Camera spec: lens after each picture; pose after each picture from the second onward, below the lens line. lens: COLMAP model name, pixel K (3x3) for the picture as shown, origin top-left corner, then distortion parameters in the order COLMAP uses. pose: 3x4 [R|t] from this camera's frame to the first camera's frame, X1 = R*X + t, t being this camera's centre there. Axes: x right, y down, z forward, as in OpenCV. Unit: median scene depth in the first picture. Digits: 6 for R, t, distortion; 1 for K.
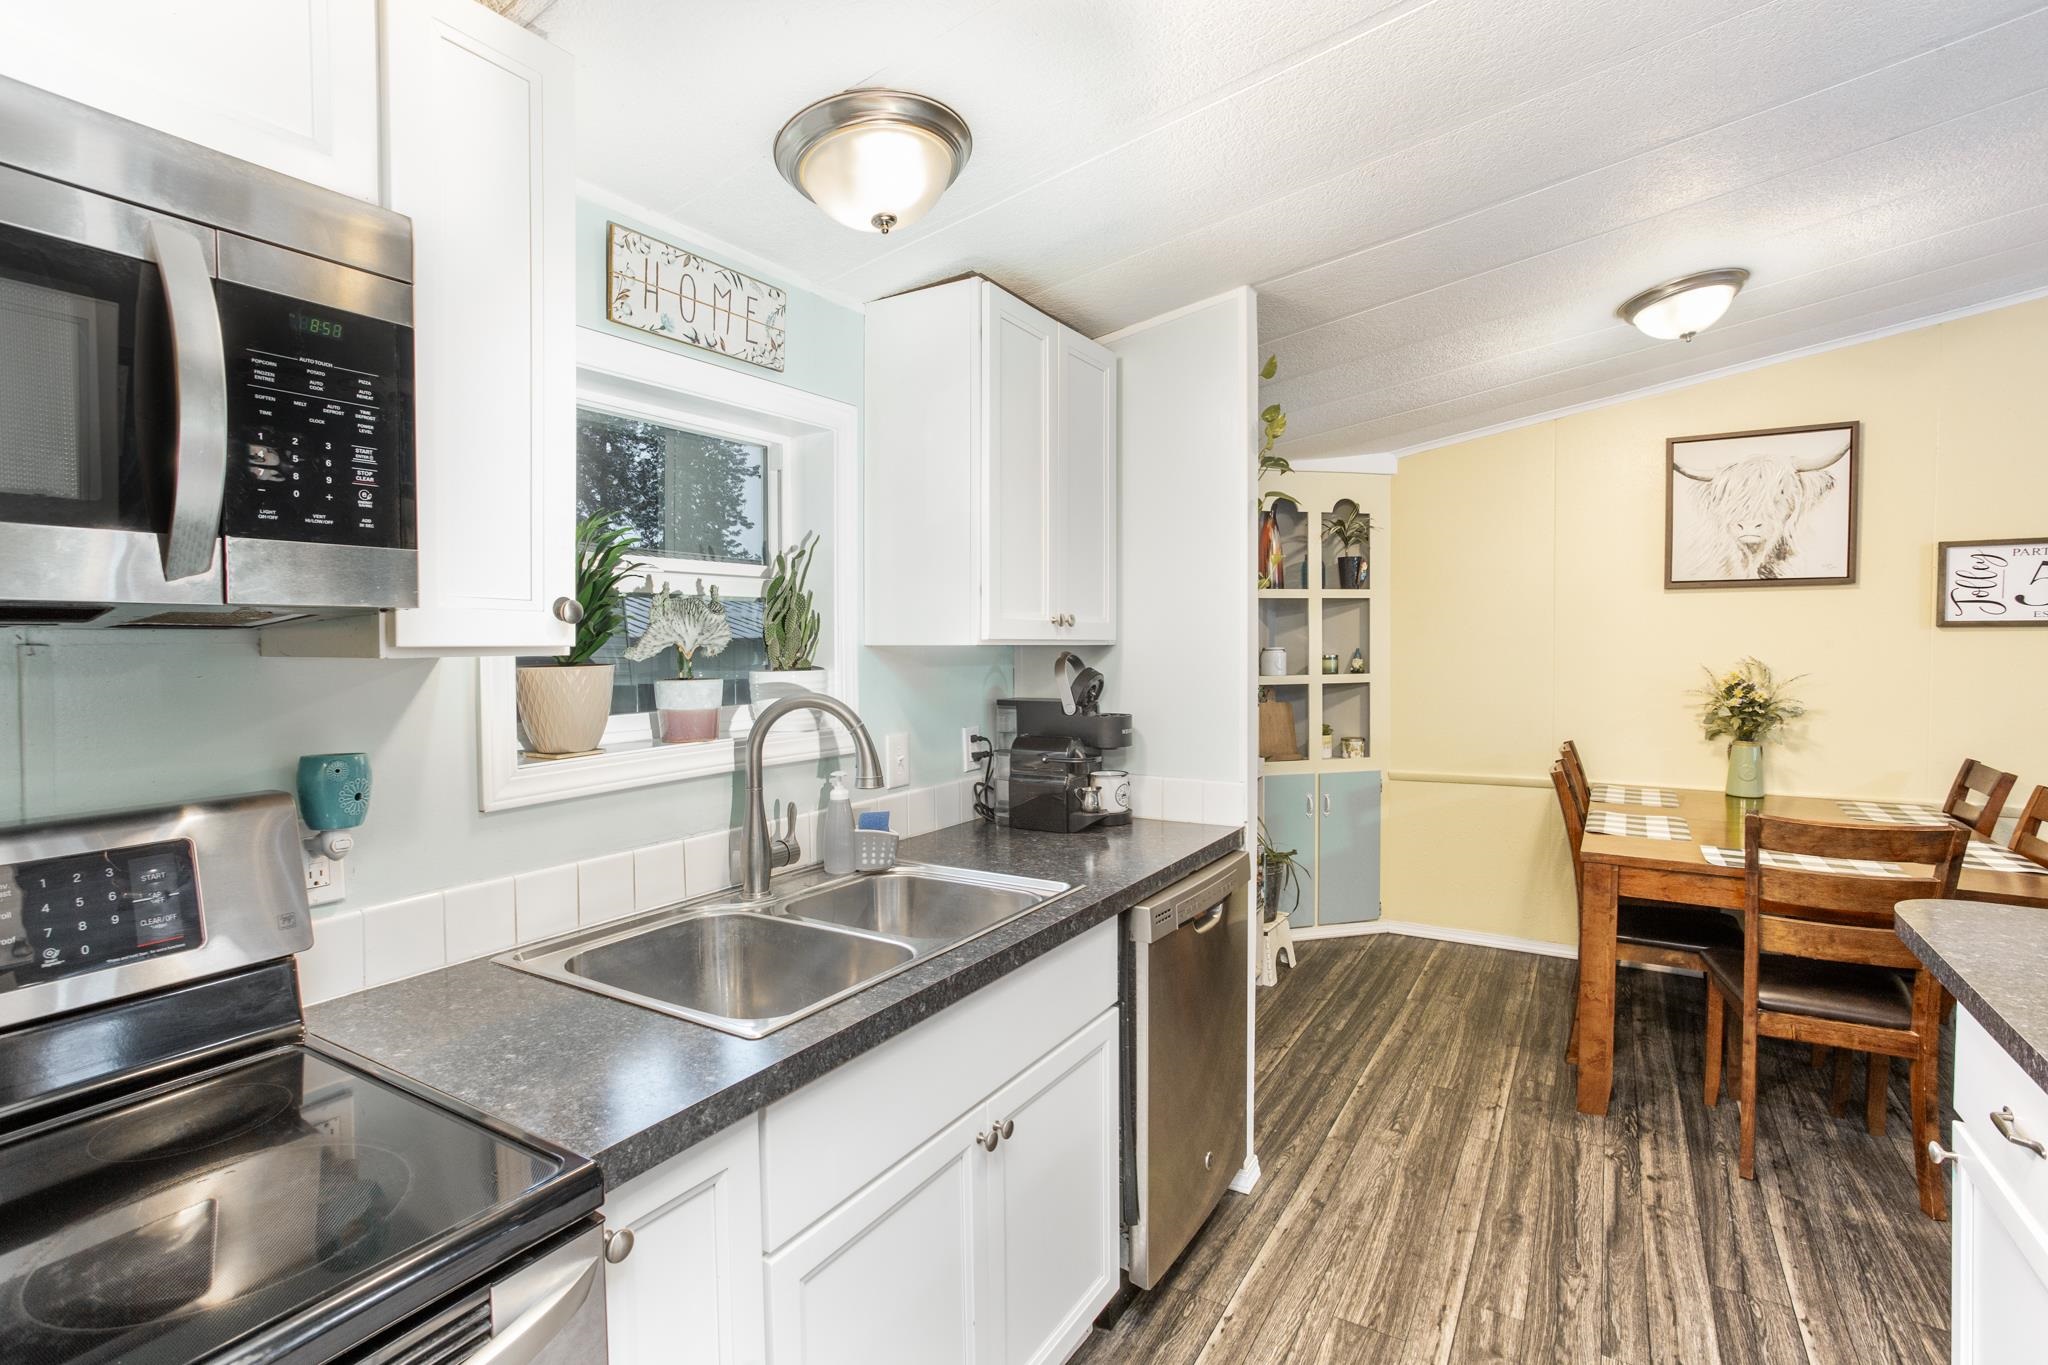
lens RADIAL K [[982.1, 0, 1018.9], [0, 982.1, 668.8], [0, 0, 1]] dist [-0.050302, 0.032544]
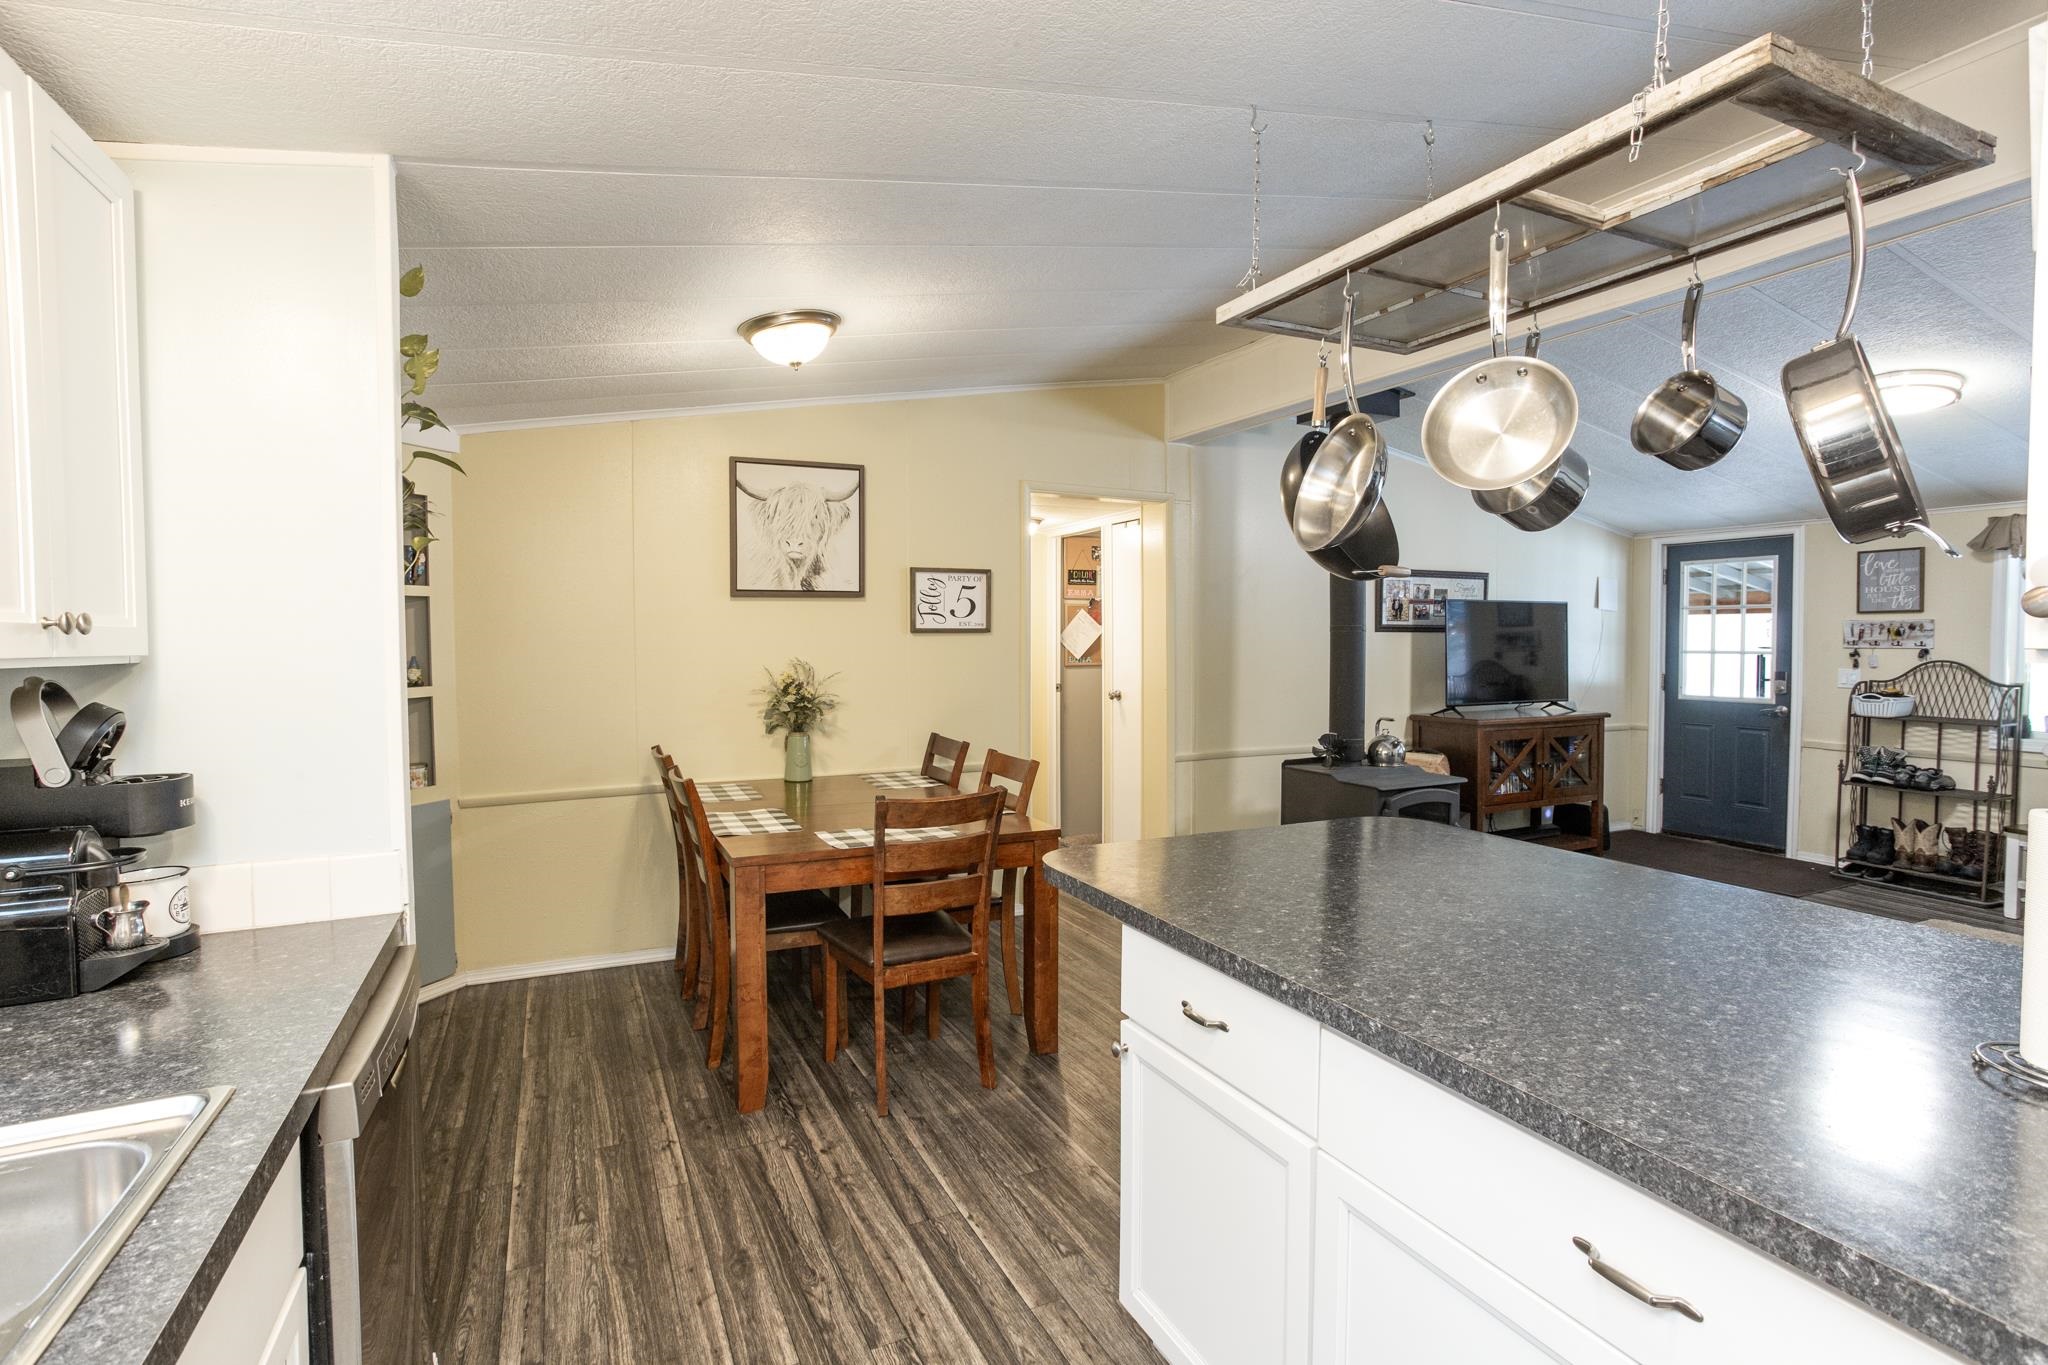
lens RADIAL K [[982.1, 0, 1018.9], [0, 982.1, 668.8], [0, 0, 1]] dist [-0.050302, 0.032544]
pose [[0.551300, -0.027469, 0.833855, -0.092434], [0.028105, 0.999502, 0.014344, -0.012587], [-0.833834, 0.015528, 0.551797, 0.192327]]
